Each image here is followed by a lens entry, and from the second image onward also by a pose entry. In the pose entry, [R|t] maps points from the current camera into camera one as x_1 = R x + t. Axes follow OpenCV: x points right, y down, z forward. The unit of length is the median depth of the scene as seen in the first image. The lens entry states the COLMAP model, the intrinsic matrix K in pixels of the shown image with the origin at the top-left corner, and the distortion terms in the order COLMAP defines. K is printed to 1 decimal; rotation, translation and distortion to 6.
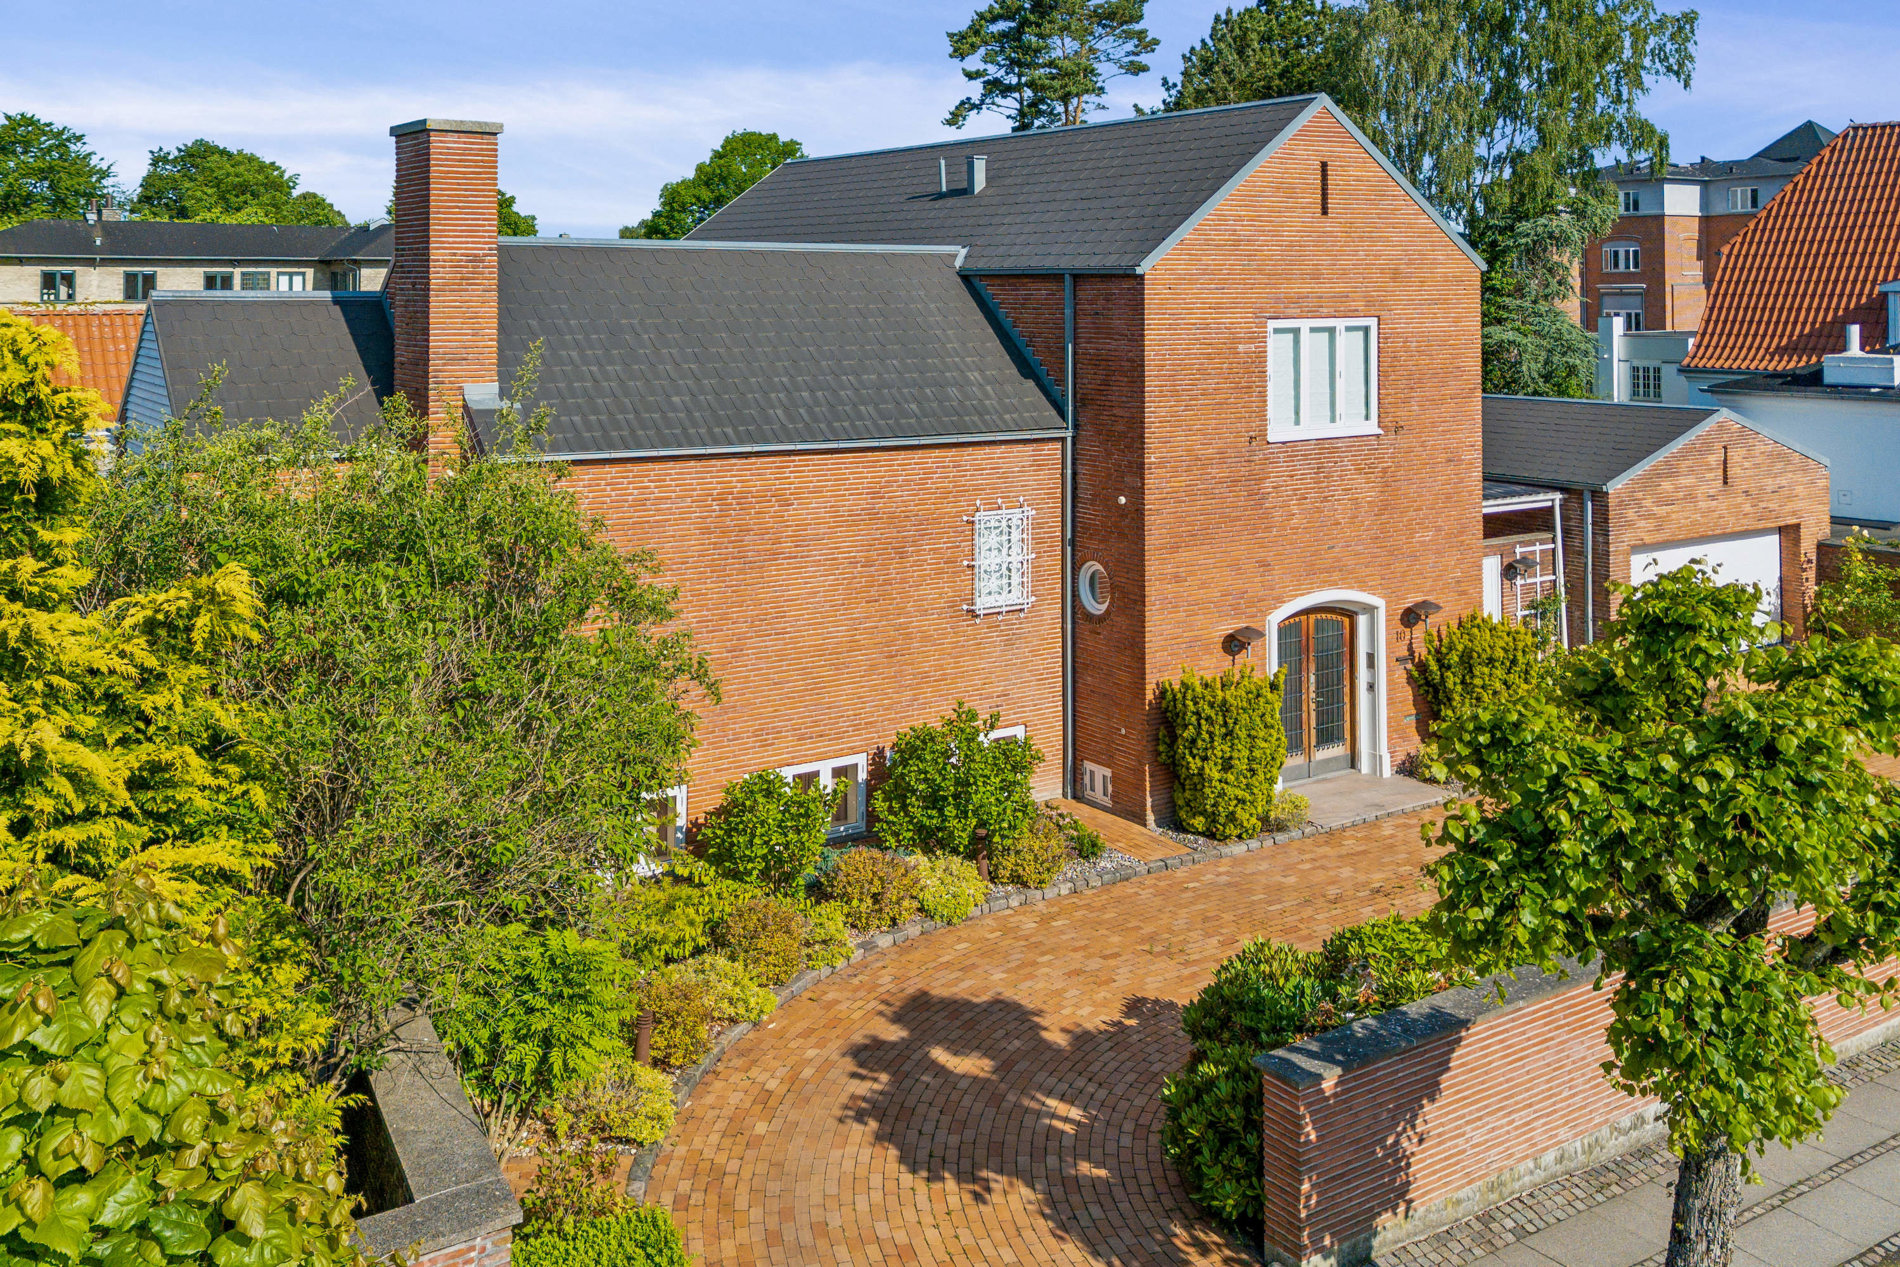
lens RADIAL K [[1687.2, 0, 950.0], [0, 1687.2, 633.5], [0, 0, 1]] dist [0.115568, -0.176705]
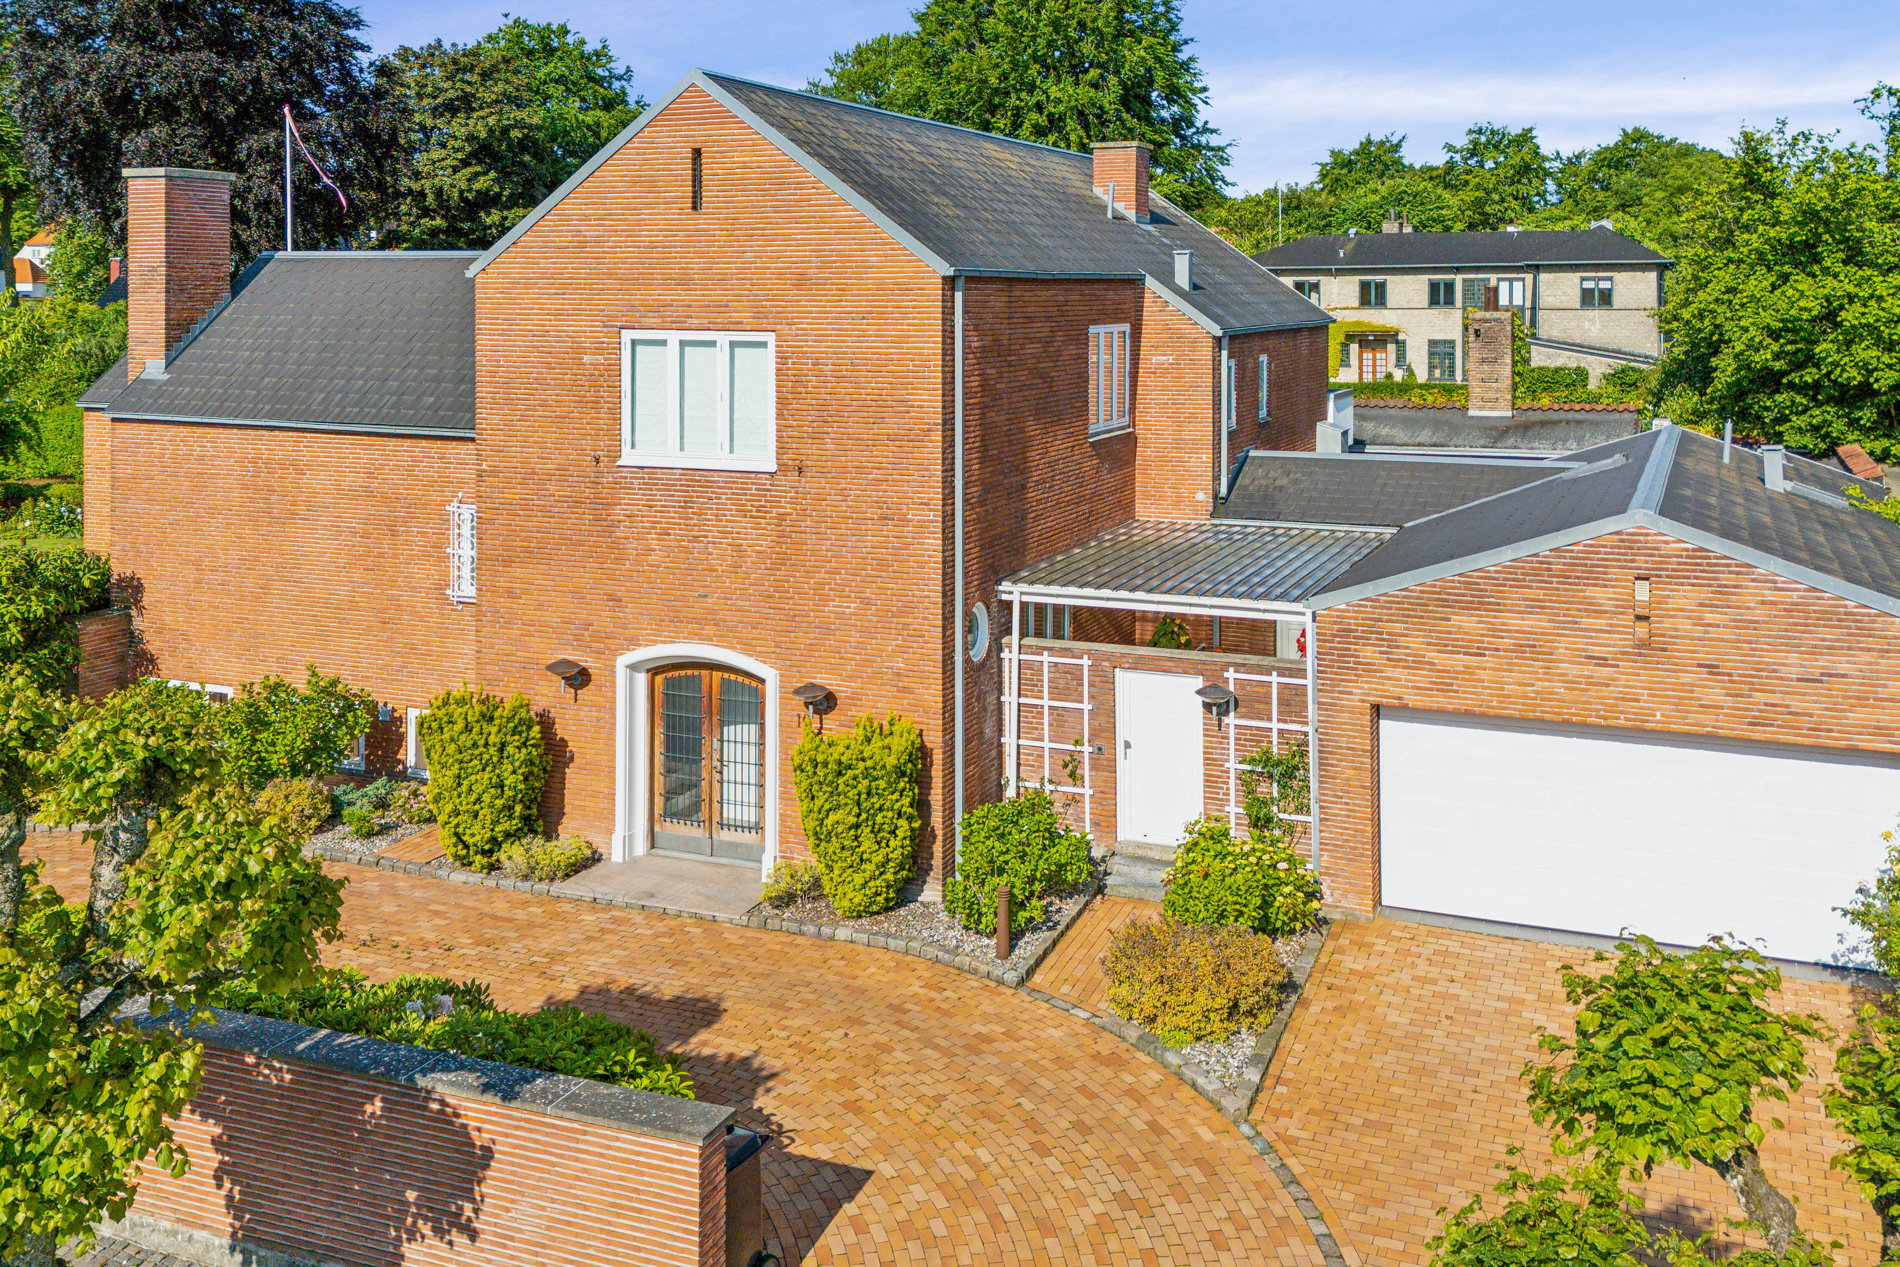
lens RADIAL K [[1687.2, 0, 950.0], [0, 1687.2, 633.5], [0, 0, 1]] dist [0.115568, -0.176705]
pose [[0.549321, 0.165646, -0.819028, 1.027816], [-0.167780, 0.982058, 0.086089, -0.130498], [0.818594, 0.090126, 0.567258, 0.633648]]
